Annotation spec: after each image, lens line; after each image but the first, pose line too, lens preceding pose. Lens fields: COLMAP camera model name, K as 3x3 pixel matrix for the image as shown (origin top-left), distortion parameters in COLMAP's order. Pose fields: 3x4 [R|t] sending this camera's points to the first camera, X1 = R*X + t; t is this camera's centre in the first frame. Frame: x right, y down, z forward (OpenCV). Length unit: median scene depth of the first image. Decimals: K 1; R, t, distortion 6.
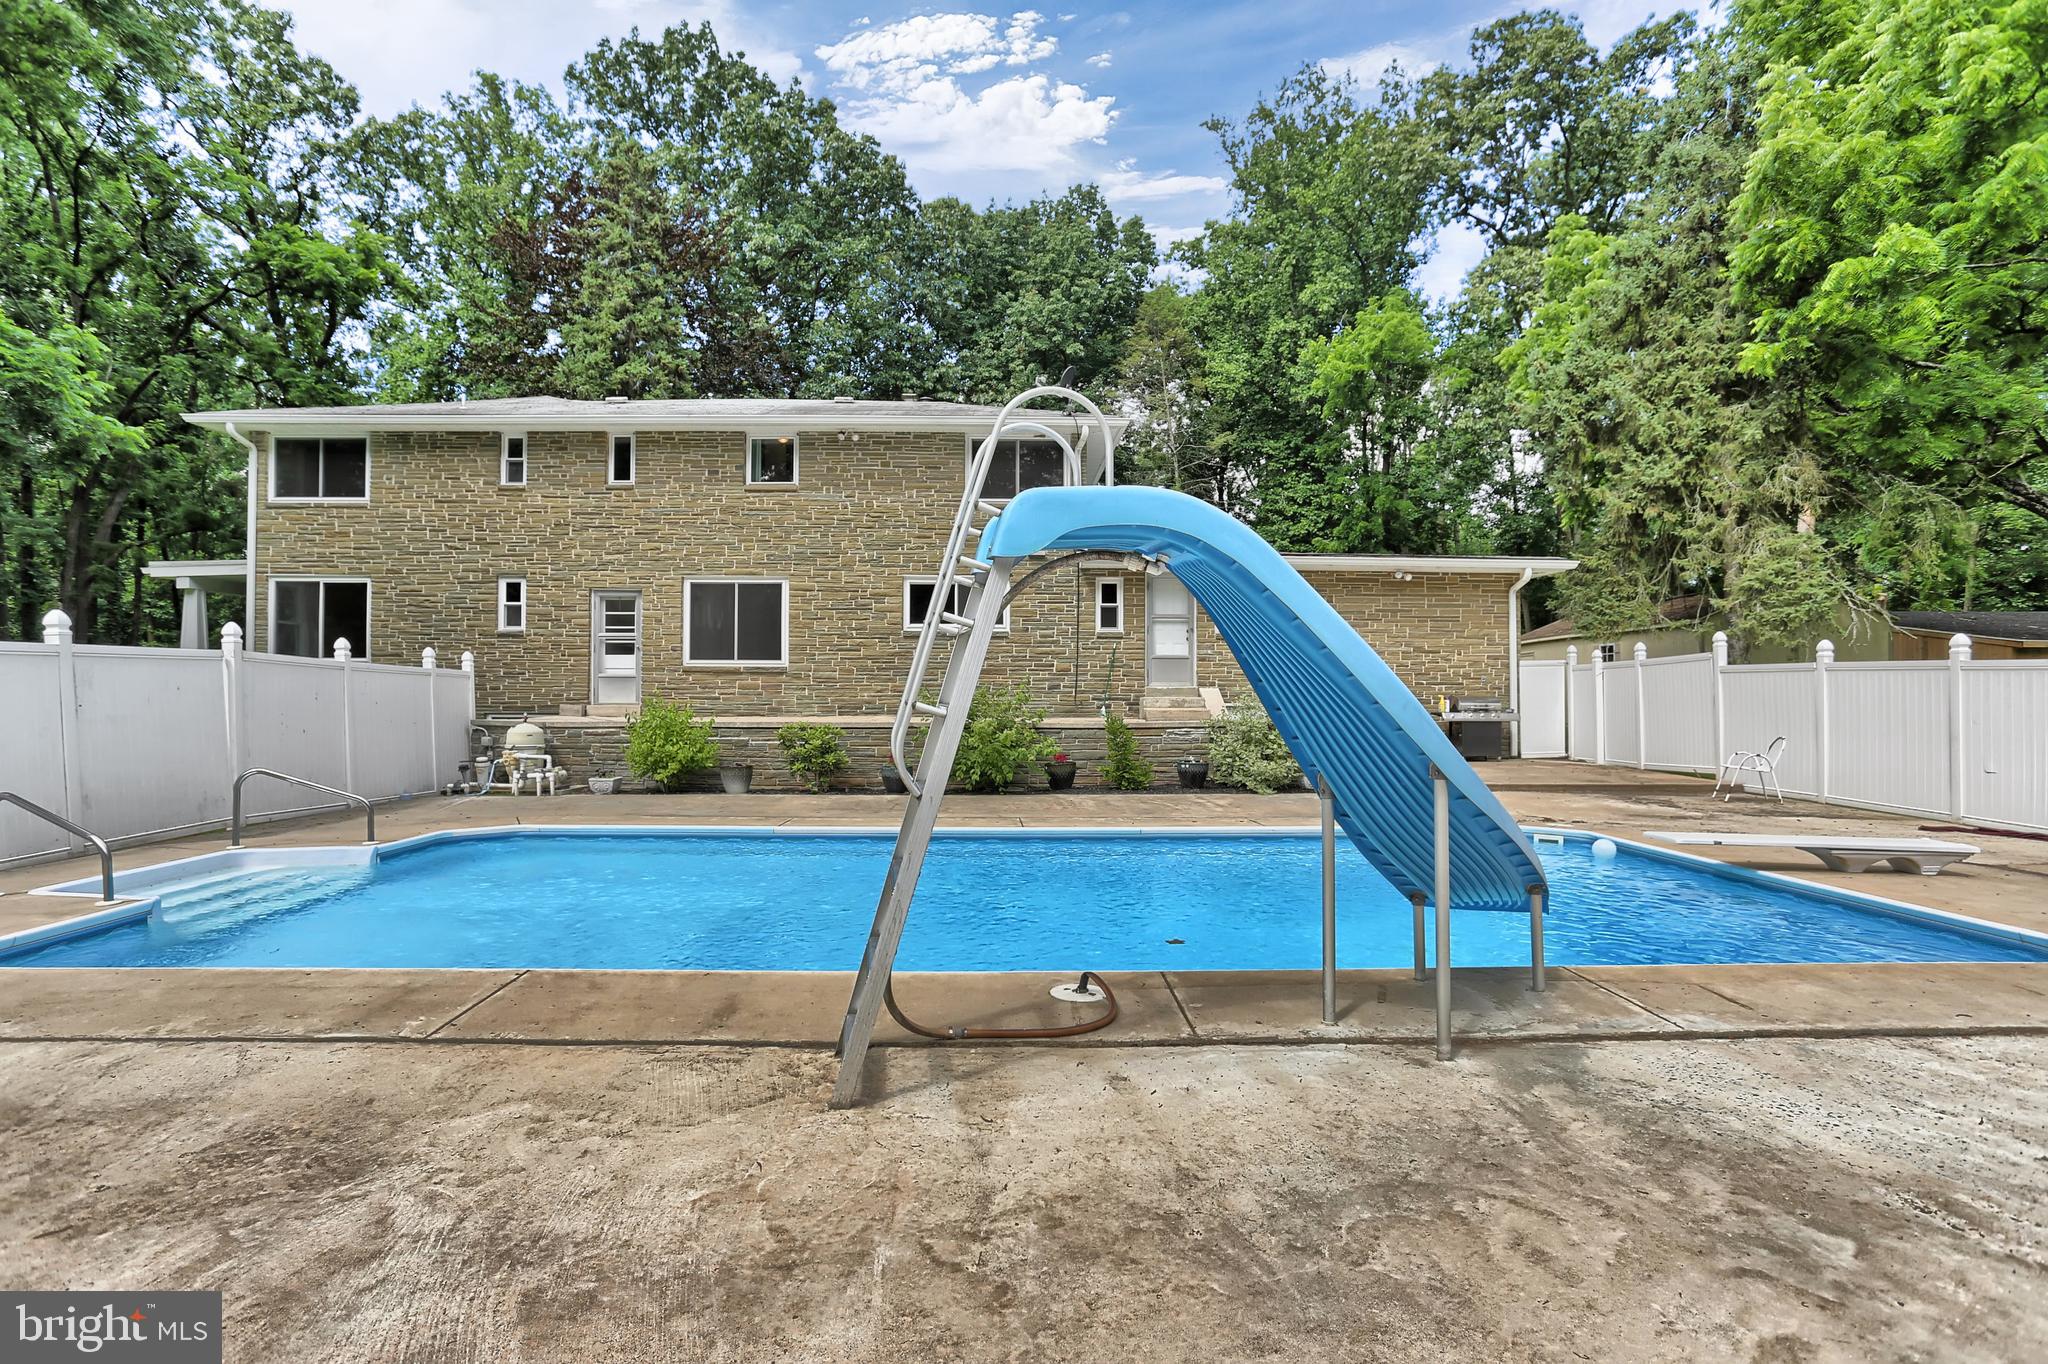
lens RADIAL K [[1034.3, 0, 1024.0], [0, 1034.3, 682.0], [0, 0, 1]] dist [-0.051918, 0.022932]
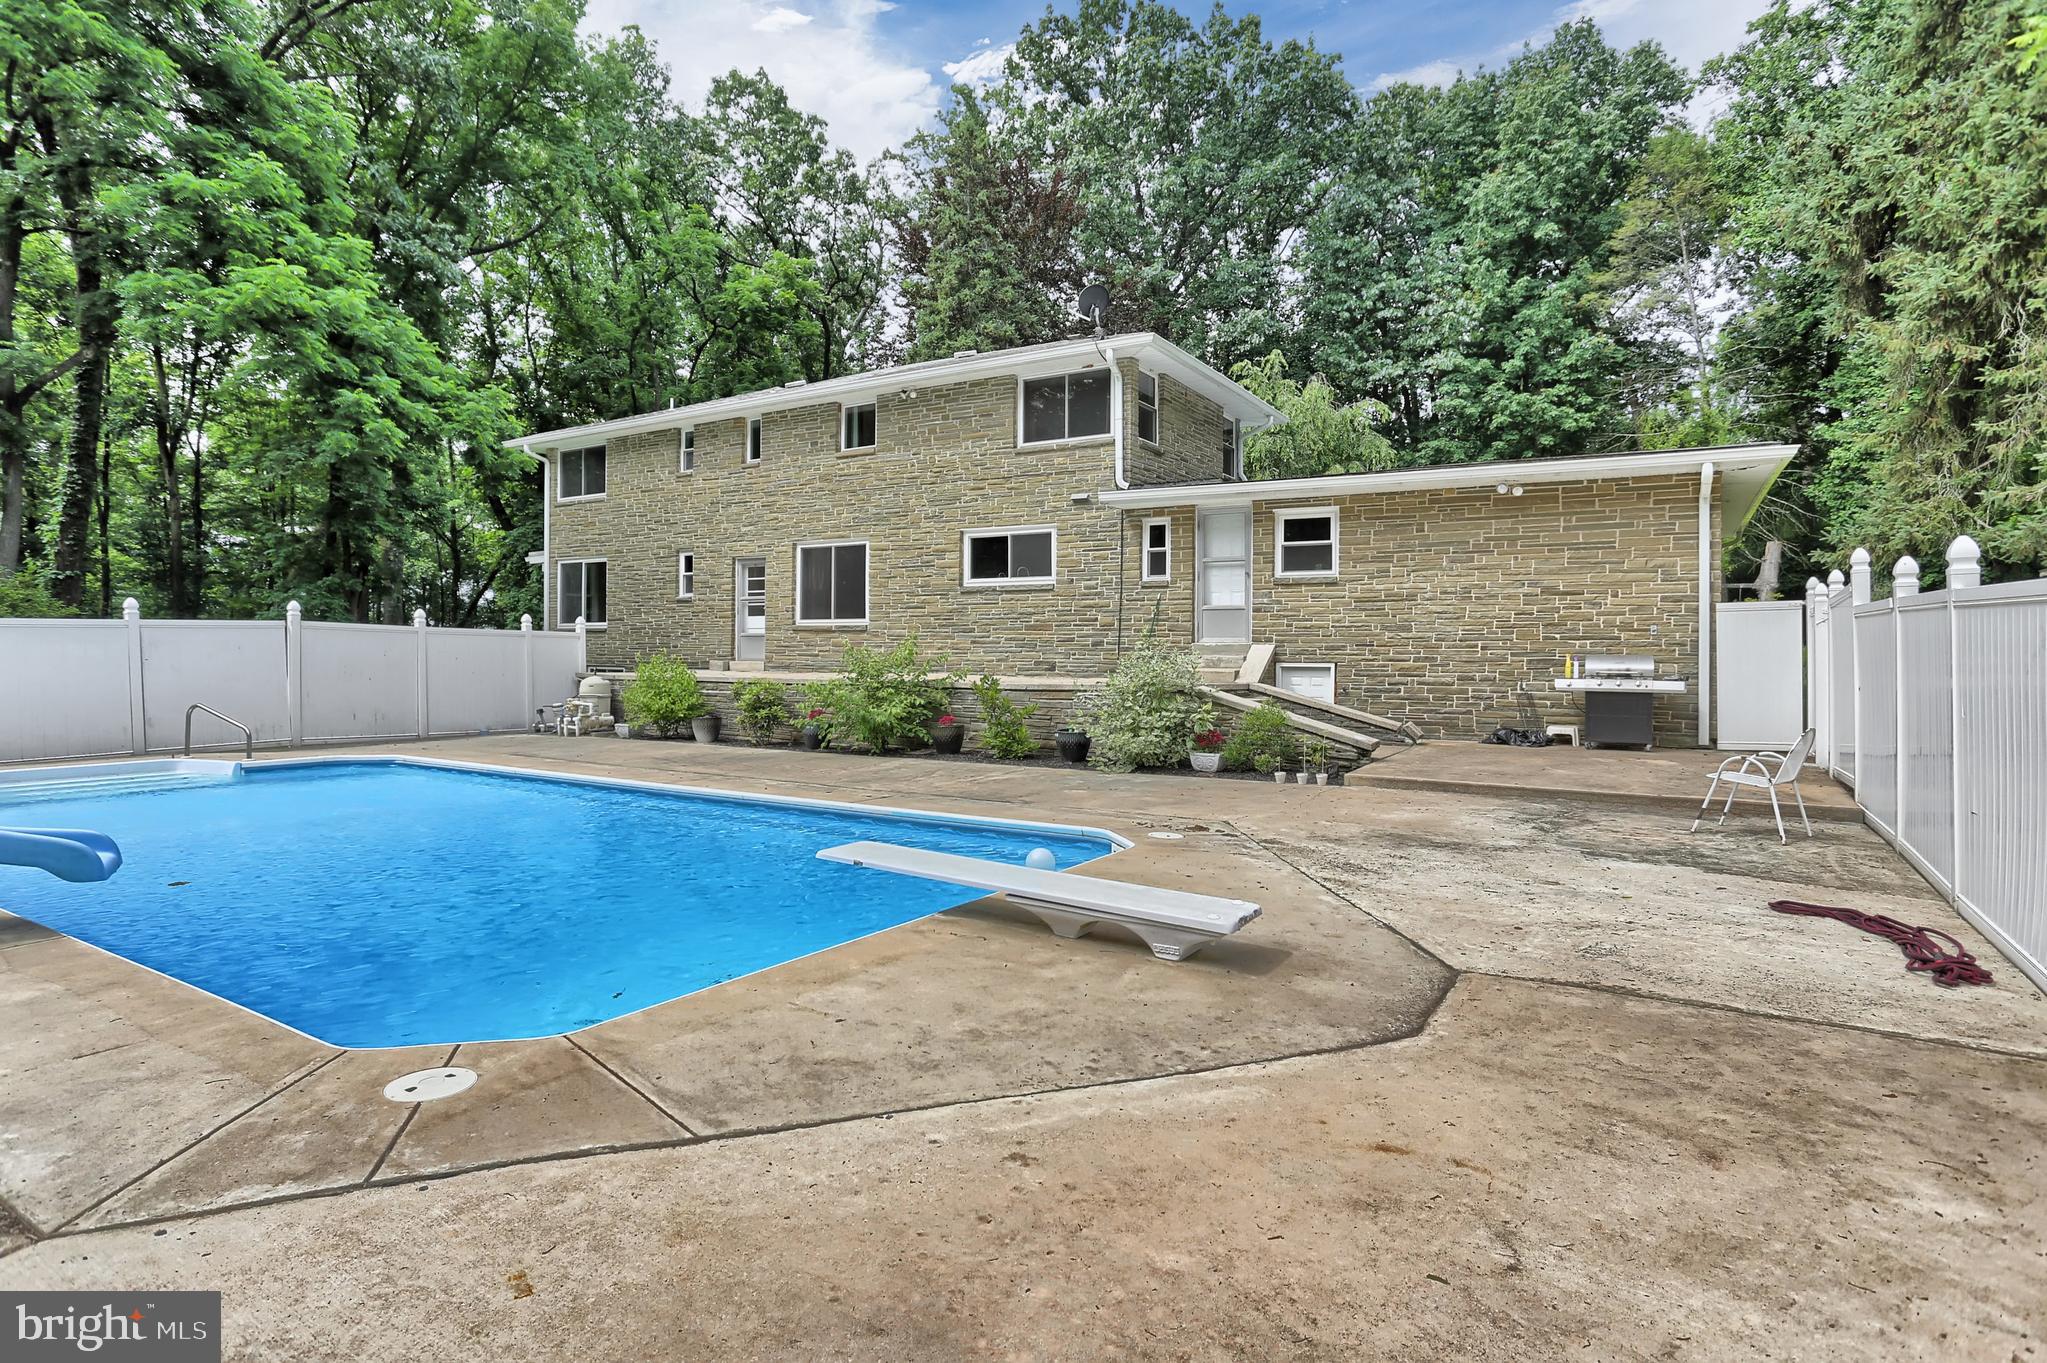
lens RADIAL K [[1076.4, 0, 1015.3], [0, 1076.4, 661.7], [0, 0, 1]] dist [-0.057415, 0.035544]
pose [[0.840565, 0.006398, -0.541674, 0.476230], [0.005433, 0.999780, 0.020240, 0.001076], [0.541684, -0.019956, 0.840345, 0.173069]]
